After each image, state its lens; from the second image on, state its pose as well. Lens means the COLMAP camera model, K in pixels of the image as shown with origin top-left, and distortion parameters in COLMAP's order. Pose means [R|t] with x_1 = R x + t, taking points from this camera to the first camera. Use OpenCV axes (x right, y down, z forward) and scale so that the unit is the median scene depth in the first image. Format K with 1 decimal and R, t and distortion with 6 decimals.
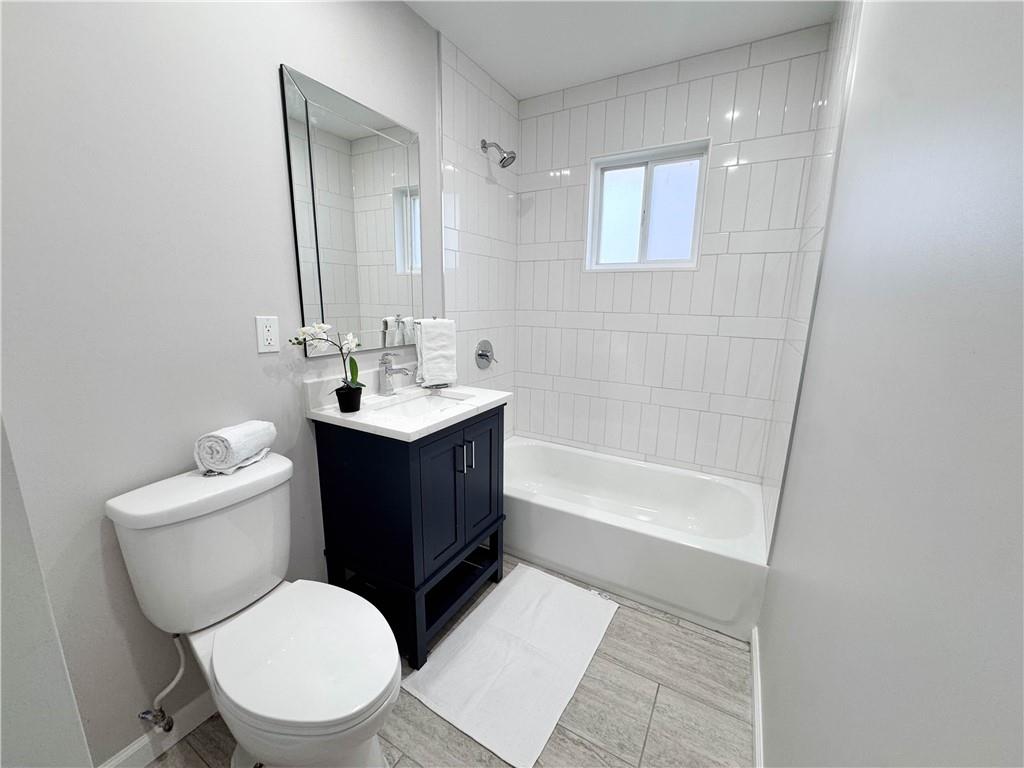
lens RADIAL K [[411.1, 0, 504.2], [0, 411.1, 382.9], [0, 0, 1]] dist [-0.002084, -0.000163]
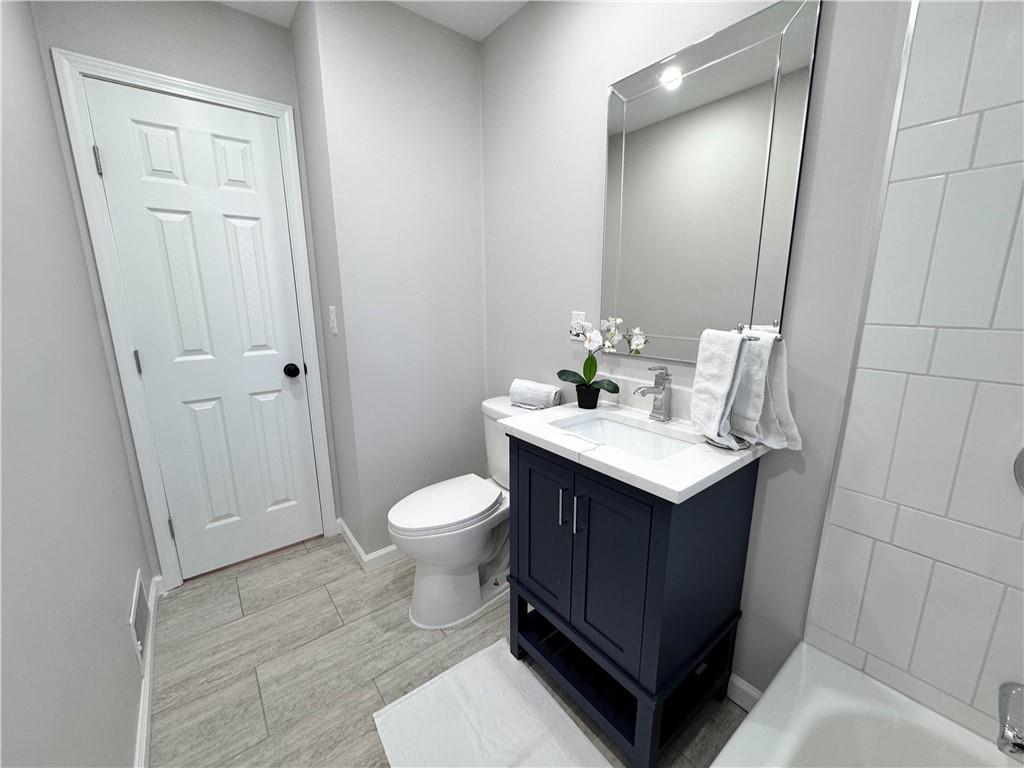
lens RADIAL K [[411.1, 0, 503.3], [0, 411.1, 386.4], [0, 0, 1]] dist [-0.002084, -0.000163]
pose [[-0.372616, 0.190136, -0.908298, 0.601530], [-0.183439, 0.944380, 0.272942, -0.216139], [0.909674, 0.268319, -0.317013, 1.094353]]
